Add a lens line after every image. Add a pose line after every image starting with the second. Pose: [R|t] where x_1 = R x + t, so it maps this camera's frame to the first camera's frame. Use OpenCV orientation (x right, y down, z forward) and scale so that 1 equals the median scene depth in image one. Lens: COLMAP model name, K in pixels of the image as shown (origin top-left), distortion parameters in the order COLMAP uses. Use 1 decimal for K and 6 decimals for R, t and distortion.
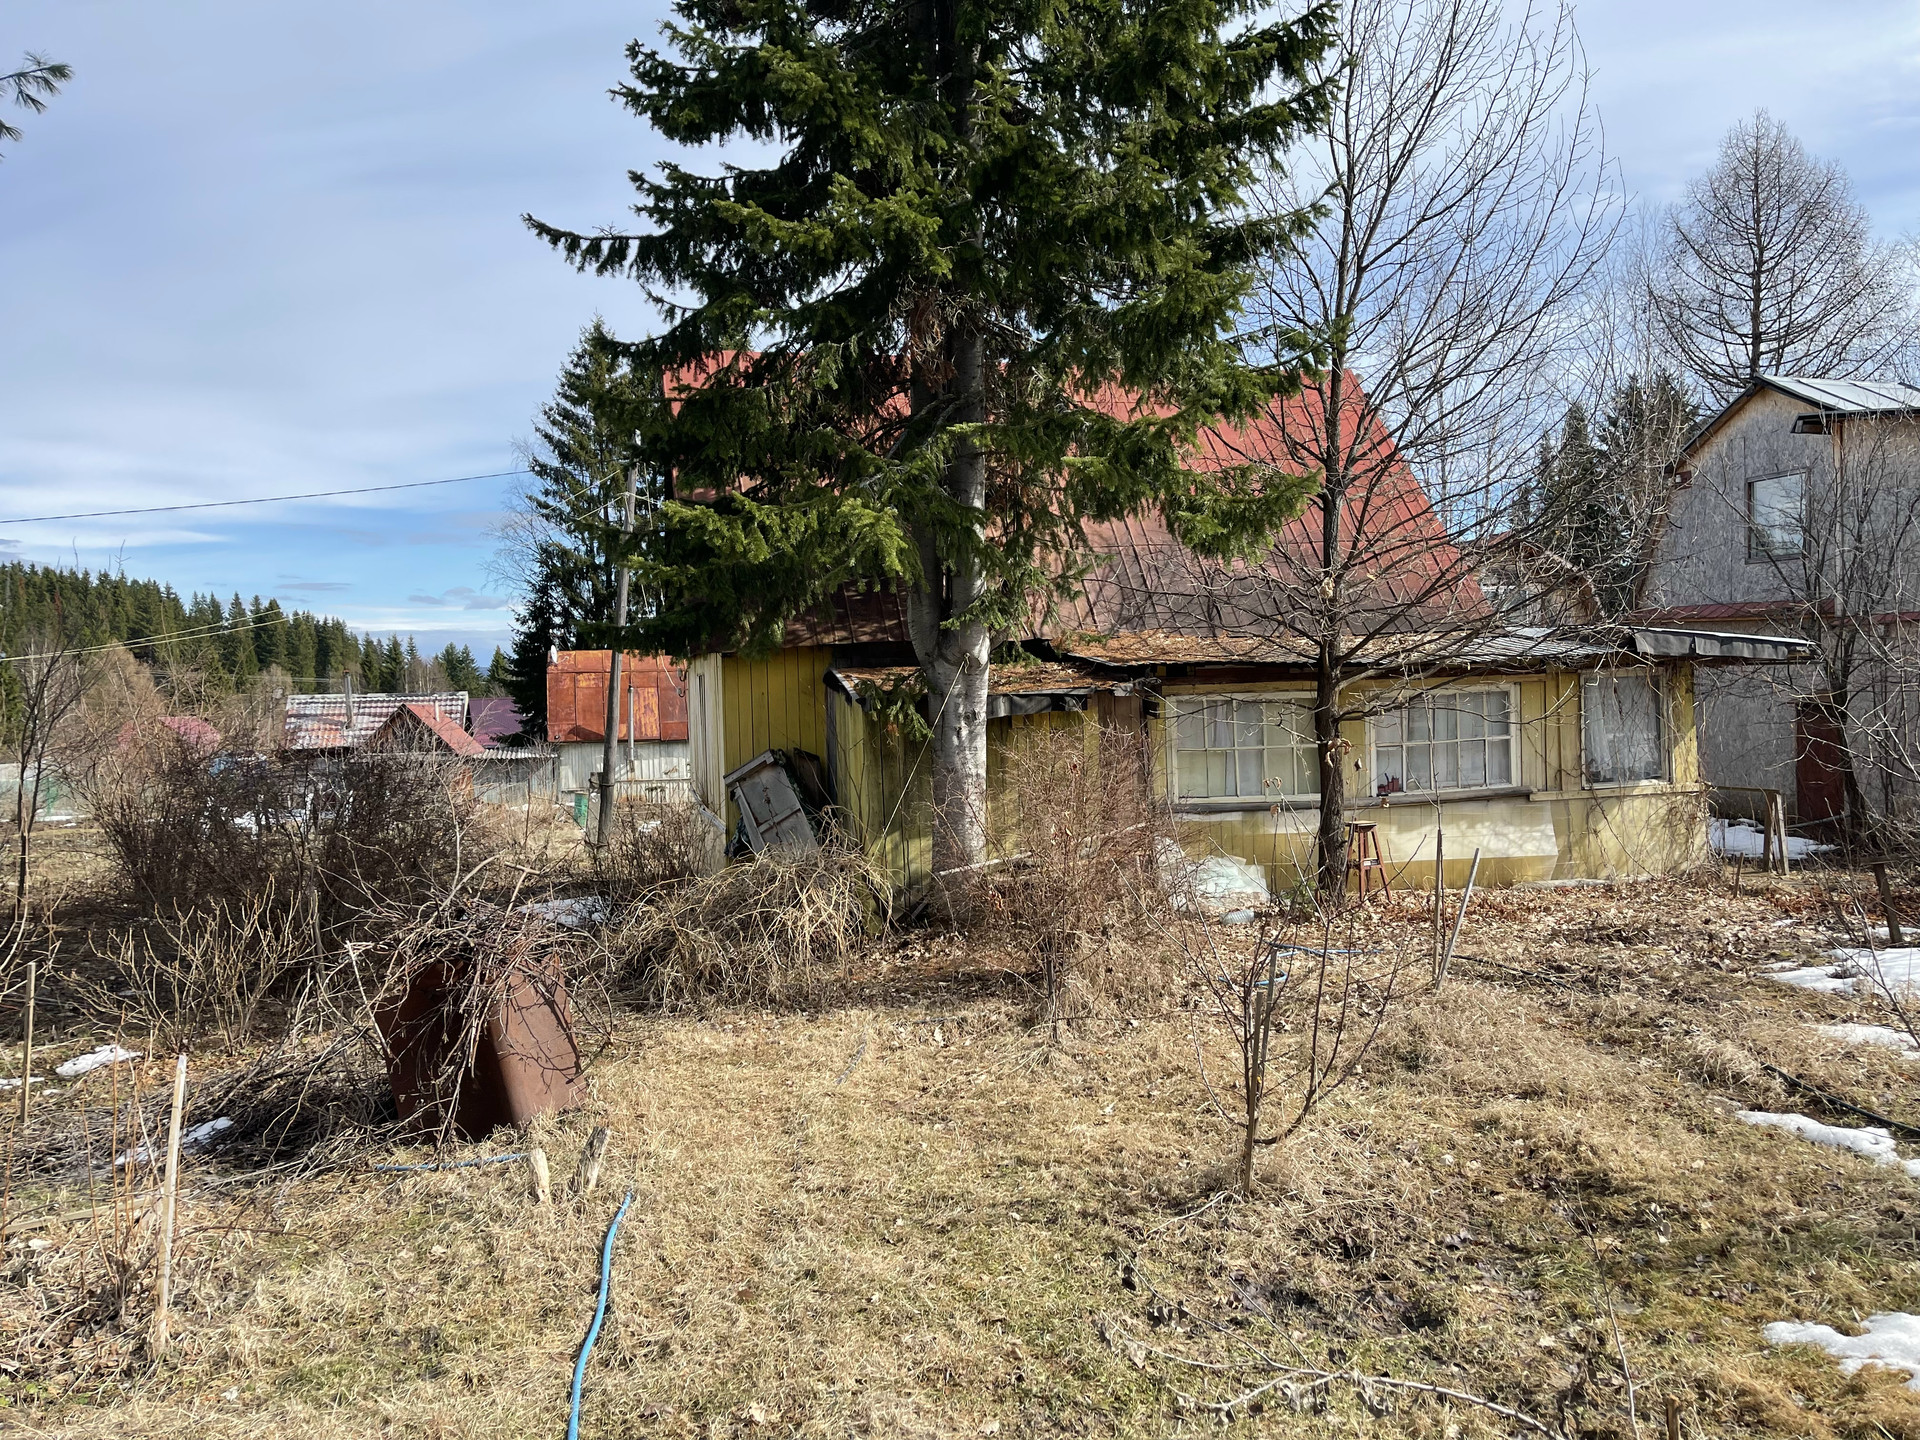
lens RADIAL K [[1466.6, 0, 961.1], [0, 1466.6, 706.2], [0, 0, 1]] dist [0.070473, -0.094999]
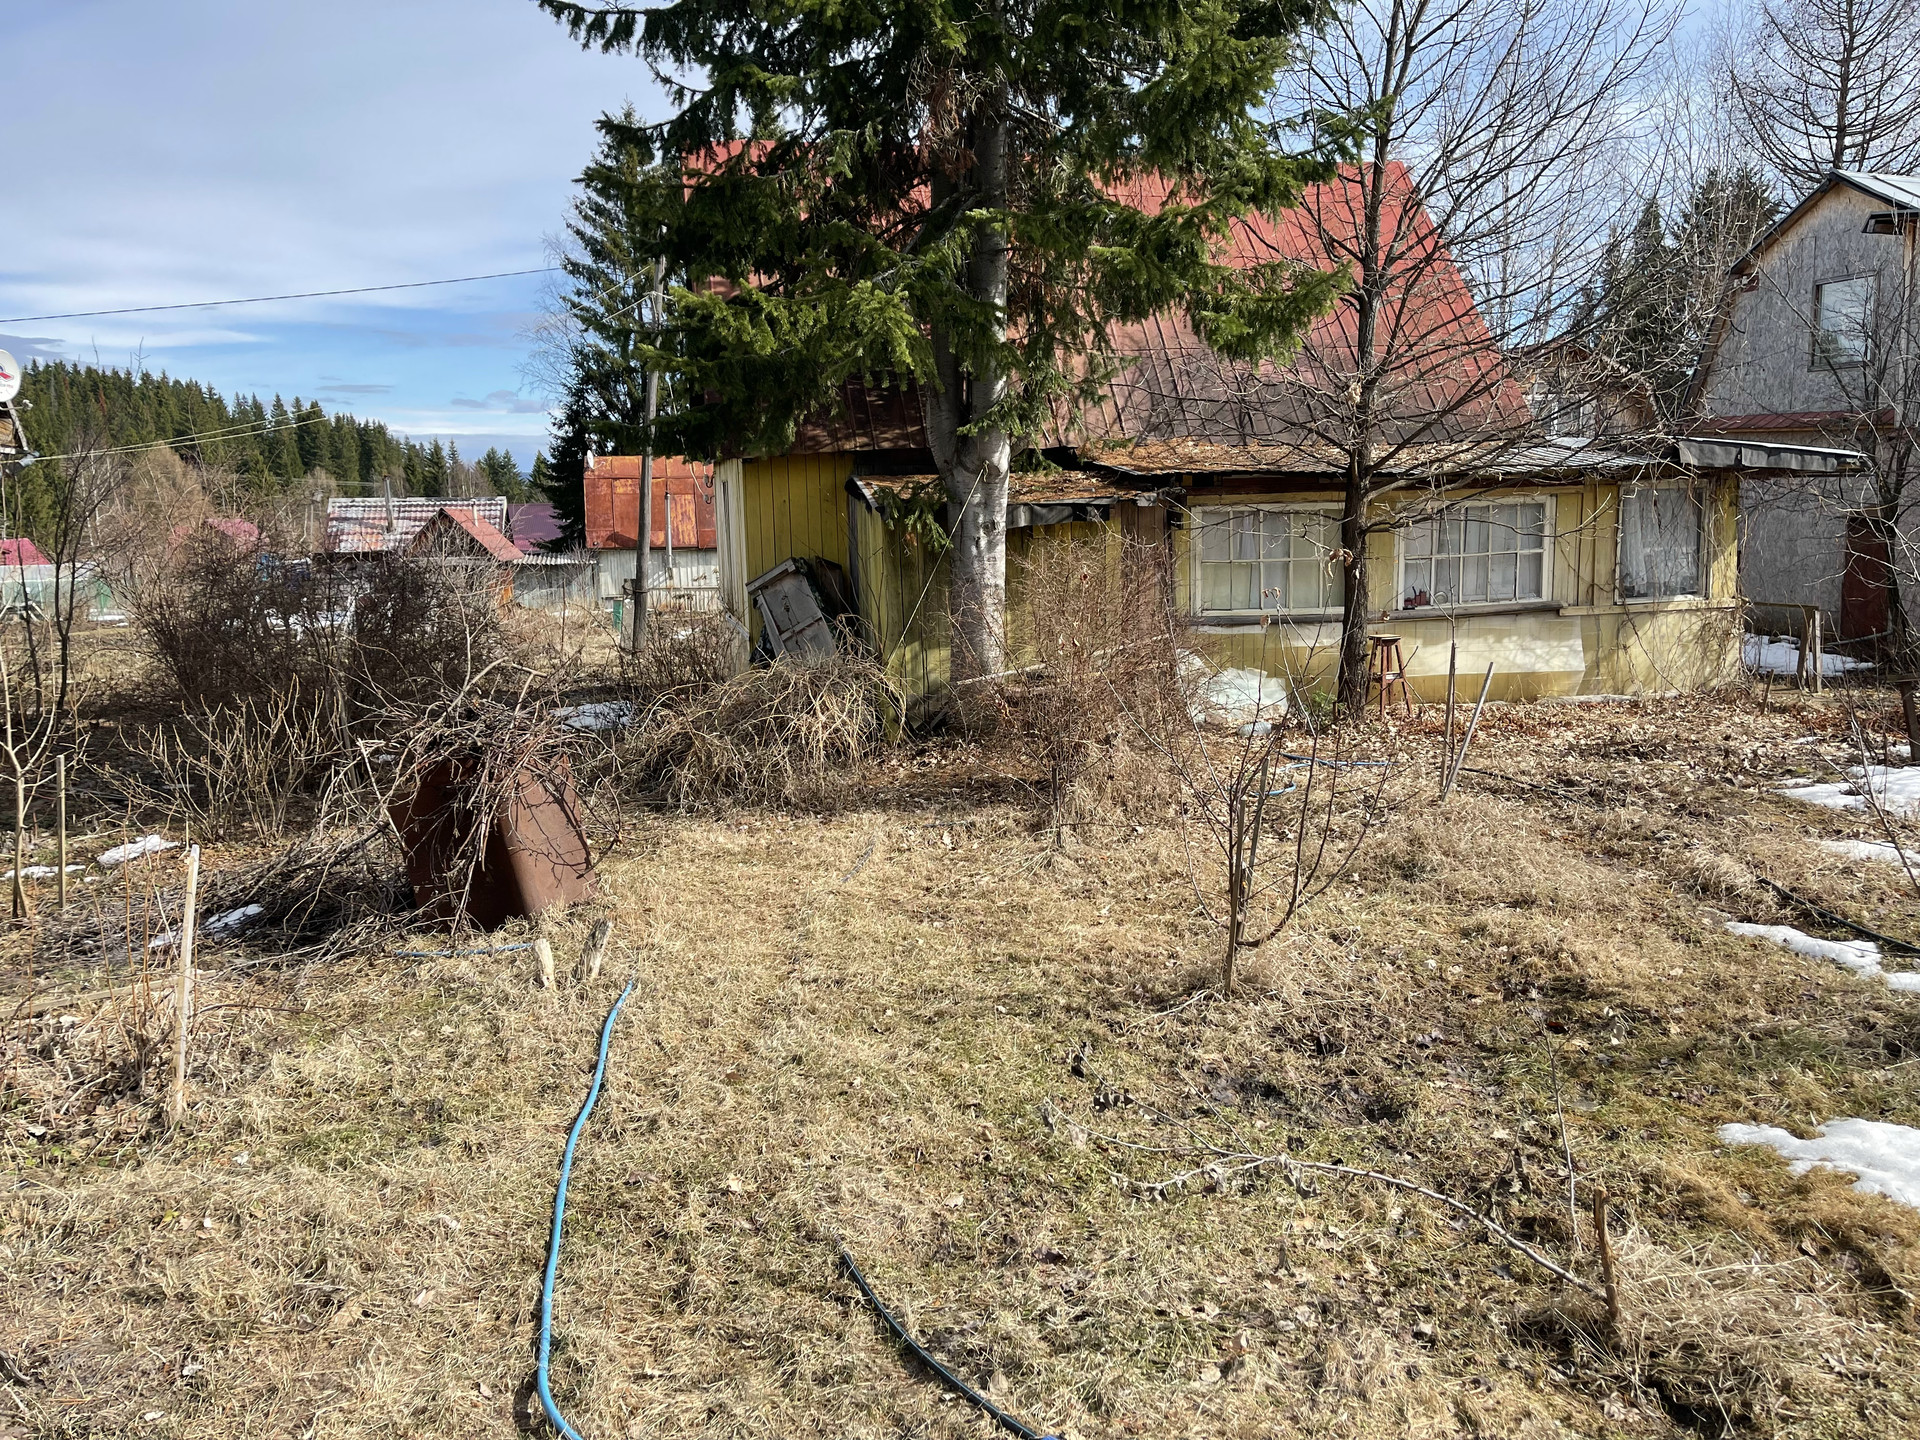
lens RADIAL K [[1466.6, 0, 960.6], [0, 1466.6, 702.1], [0, 0, 1]] dist [0.070473, -0.094999]
pose [[0.999513, 0.012317, -0.028686, 0.016922], [-0.008637, 0.992111, 0.125065, 0.001470], [0.030000, -0.124756, 0.991734, 0.002034]]
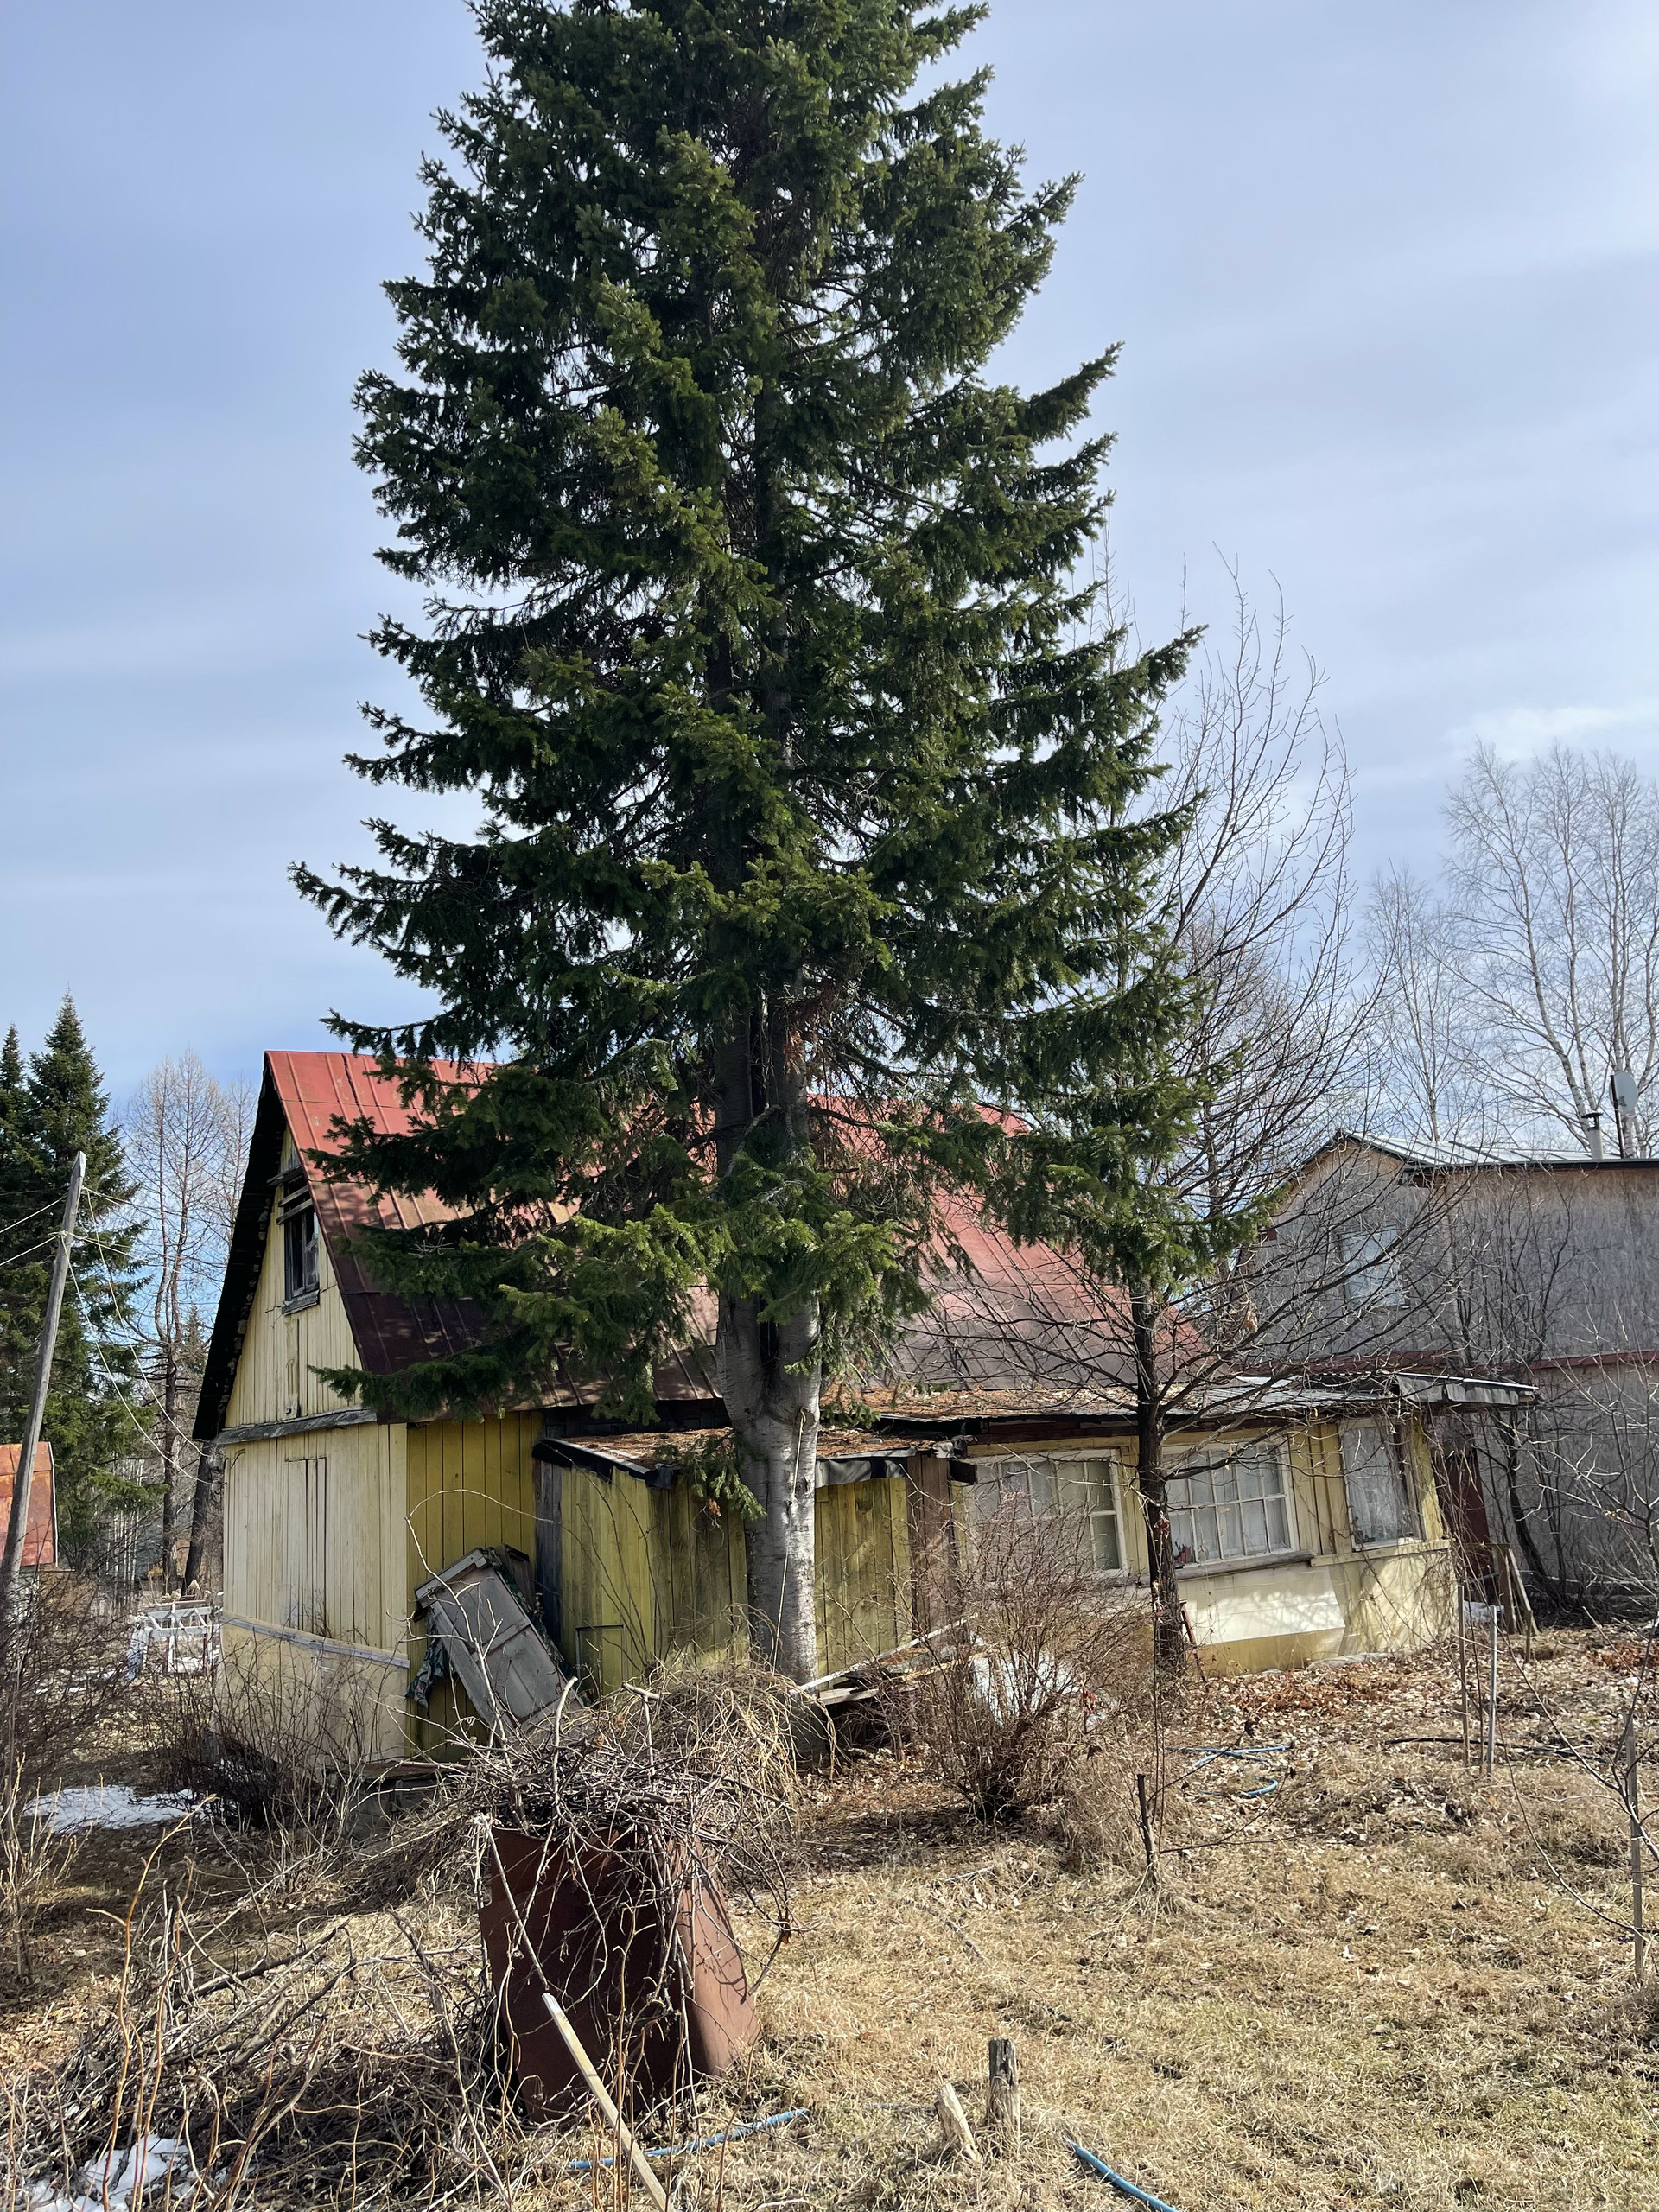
lens RADIAL K [[1689.6, 0, 839.0], [0, 1689.6, 1089.0], [0, 0, 1]] dist [0.070473, -0.094999]
pose [[0.941582, 0.042003, 0.334155, -0.309006], [0.038665, 0.972150, -0.231150, 0.010935], [-0.334558, 0.230567, 0.913734, 0.075923]]
